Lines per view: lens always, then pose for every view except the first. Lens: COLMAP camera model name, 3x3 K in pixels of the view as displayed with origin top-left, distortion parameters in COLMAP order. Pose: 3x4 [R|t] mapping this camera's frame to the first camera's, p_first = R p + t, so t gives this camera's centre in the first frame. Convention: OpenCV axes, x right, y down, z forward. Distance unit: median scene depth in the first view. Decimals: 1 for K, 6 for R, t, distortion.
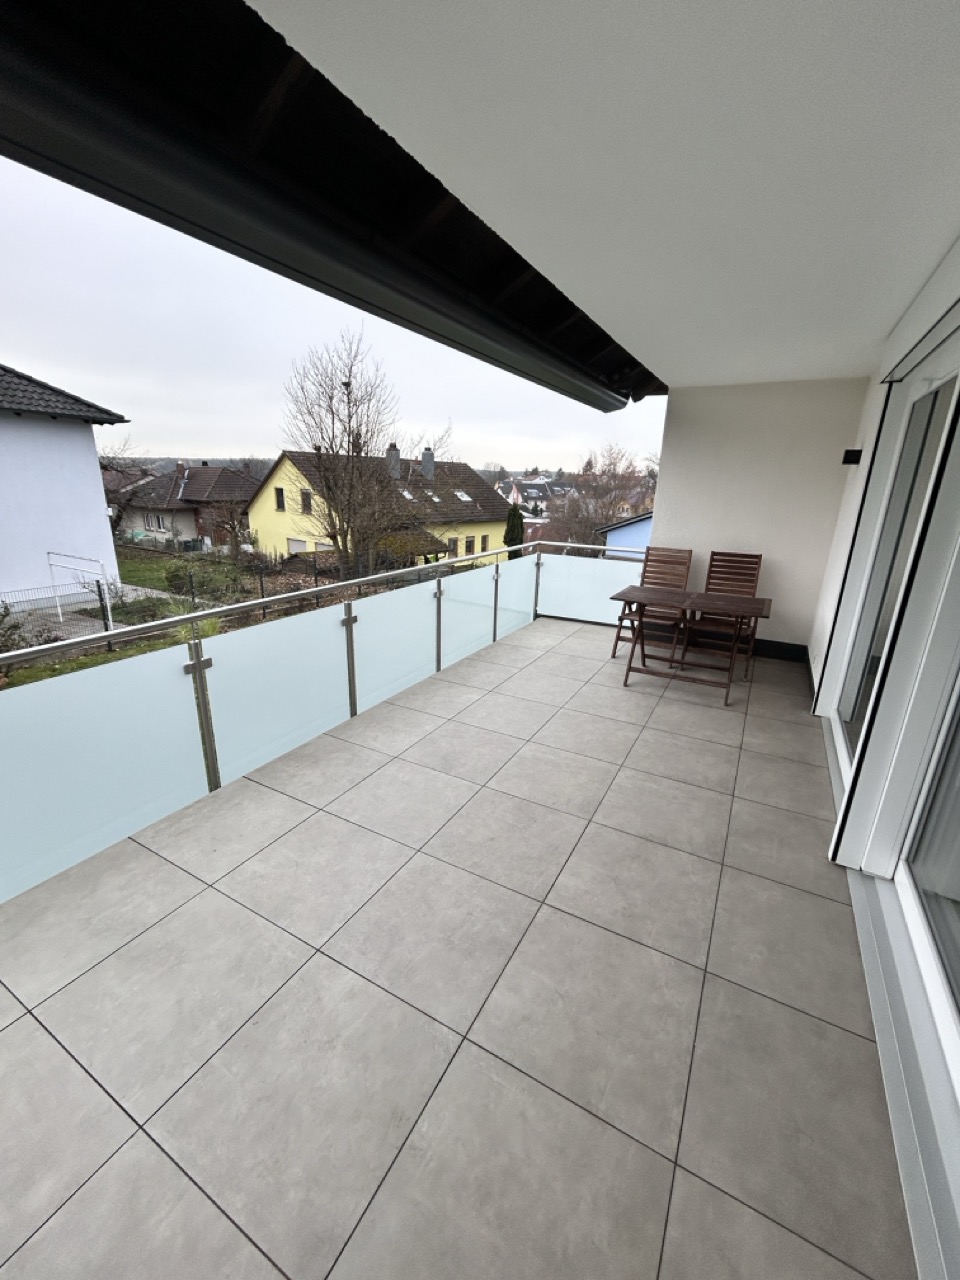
lens RADIAL K [[513.9, 0, 480.0], [0, 513.9, 640.0], [0, 0, 1]] dist [-0.000671, -0.000249]
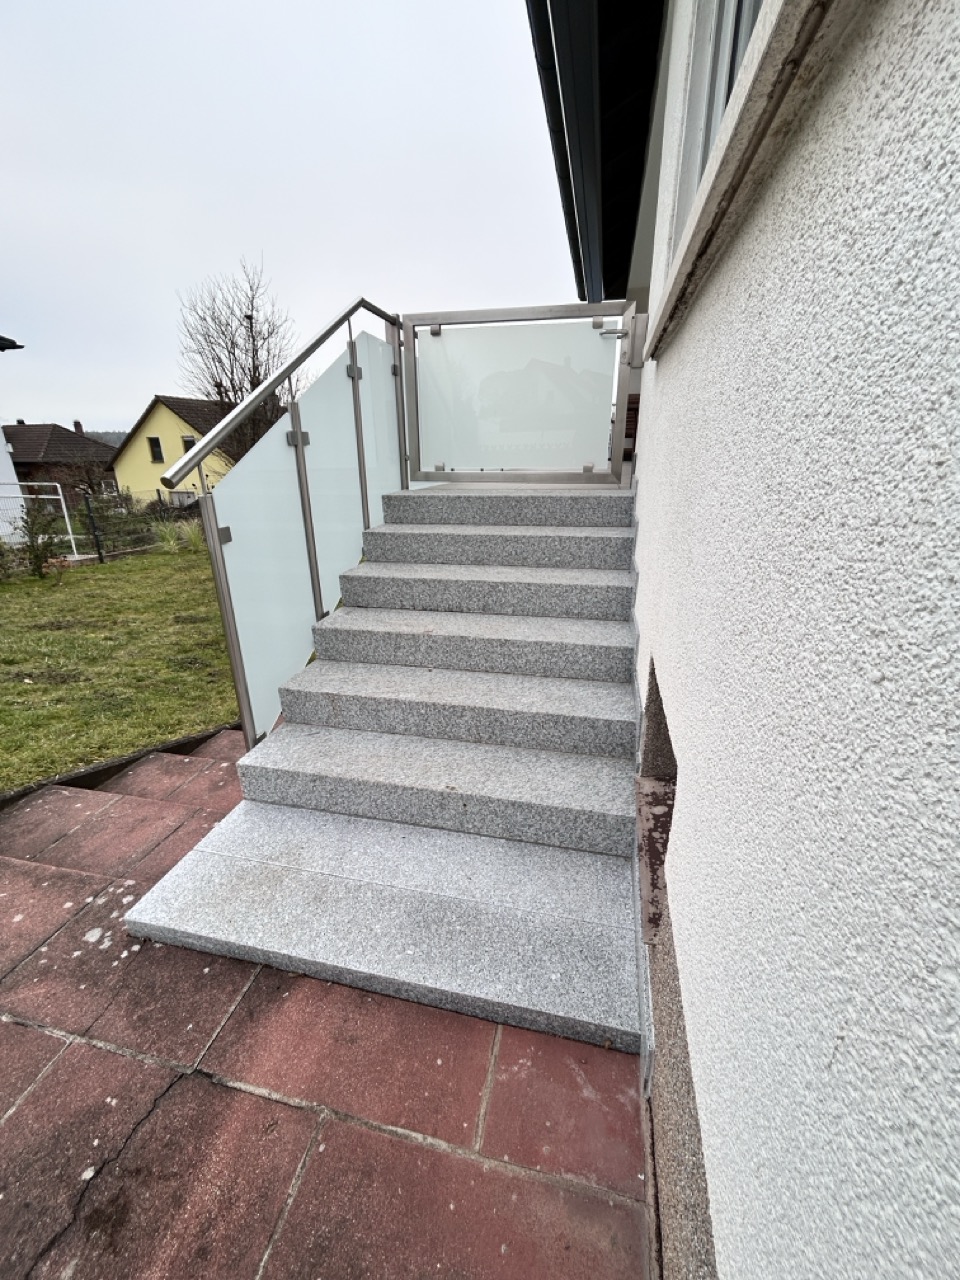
lens RADIAL K [[513.9, 0, 480.0], [0, 513.9, 640.0], [0, 0, 1]] dist [-0.000671, -0.000249]
pose [[0.959533, -0.125318, 0.252173, -0.158108], [0.110388, 0.991236, 0.072565, 0.105129], [-0.259056, -0.041791, 0.964958, -0.114035]]
